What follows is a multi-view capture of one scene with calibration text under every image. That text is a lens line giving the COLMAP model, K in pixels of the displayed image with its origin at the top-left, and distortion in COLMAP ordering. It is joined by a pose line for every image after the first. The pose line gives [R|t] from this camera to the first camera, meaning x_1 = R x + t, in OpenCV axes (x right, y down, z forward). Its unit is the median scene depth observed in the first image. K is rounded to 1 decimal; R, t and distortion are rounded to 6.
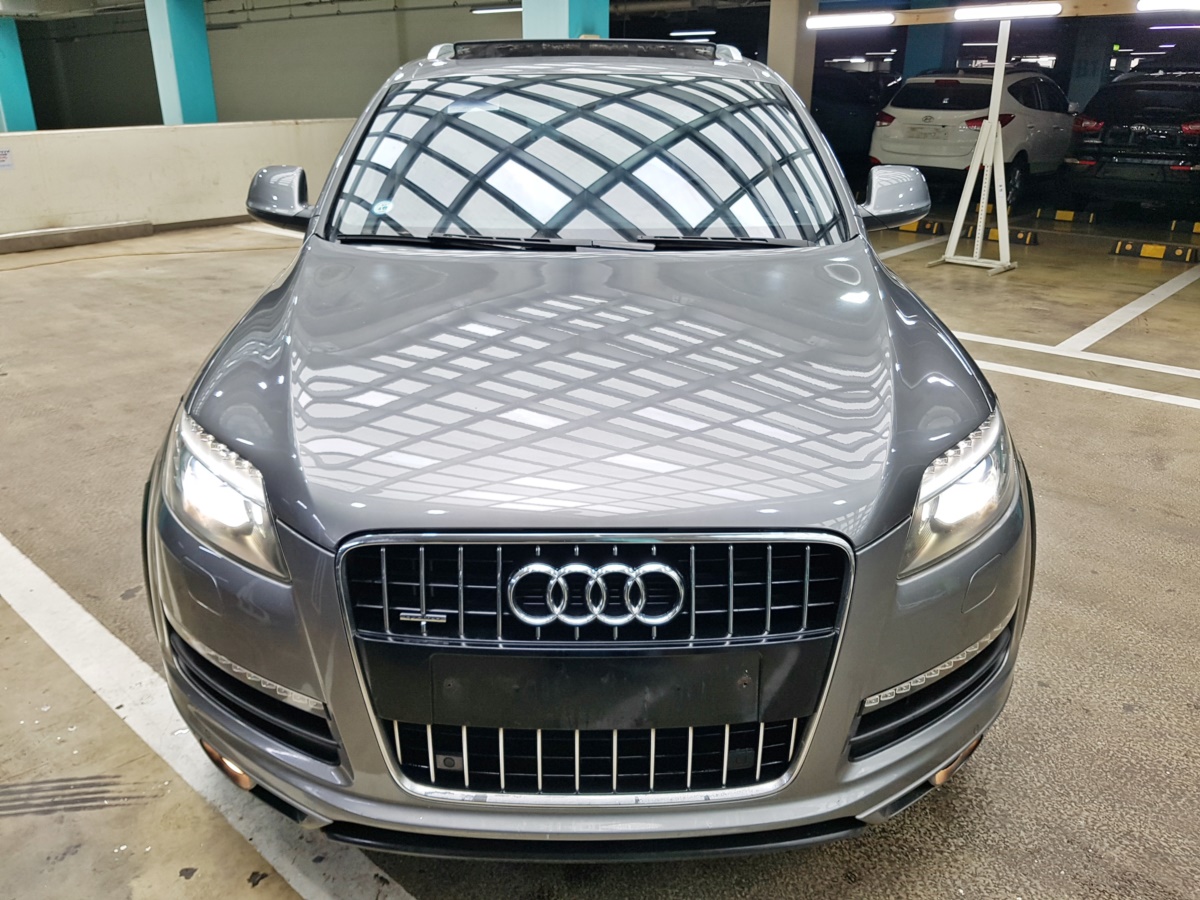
lens RADIAL K [[933.4, 0, 591.4], [0, 933.4, 467.1], [0, 0, 1]] dist [0.087252, -0.149454]
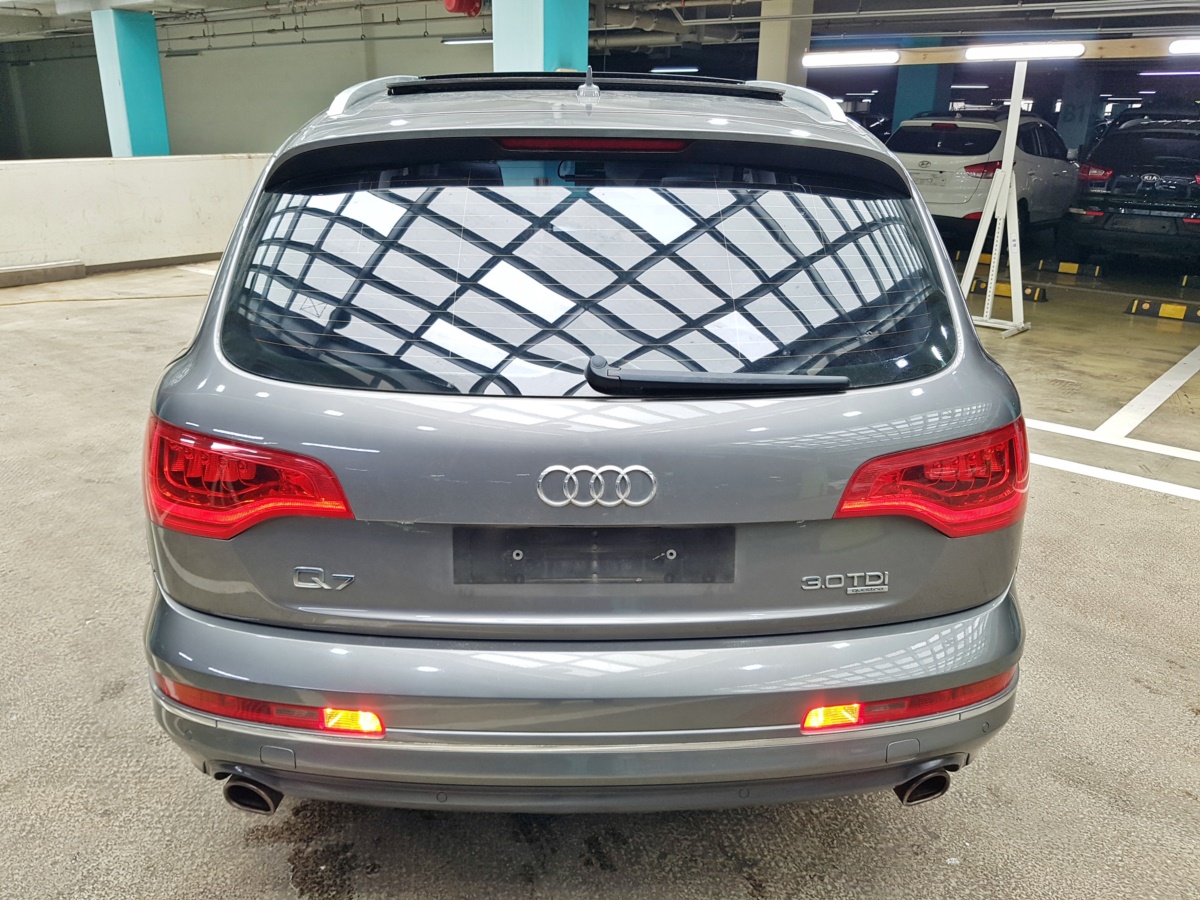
lens RADIAL K [[930.1, 0, 594.7], [0, 930.1, 476.5], [0, 0, 1]] dist [0.110821, -0.188387]
pose [[0.999576, 0.007805, 0.028036, 0.002403], [-0.007161, 0.999710, -0.023006, -0.041595], [-0.028207, 0.022796, 0.999342, 0.093703]]
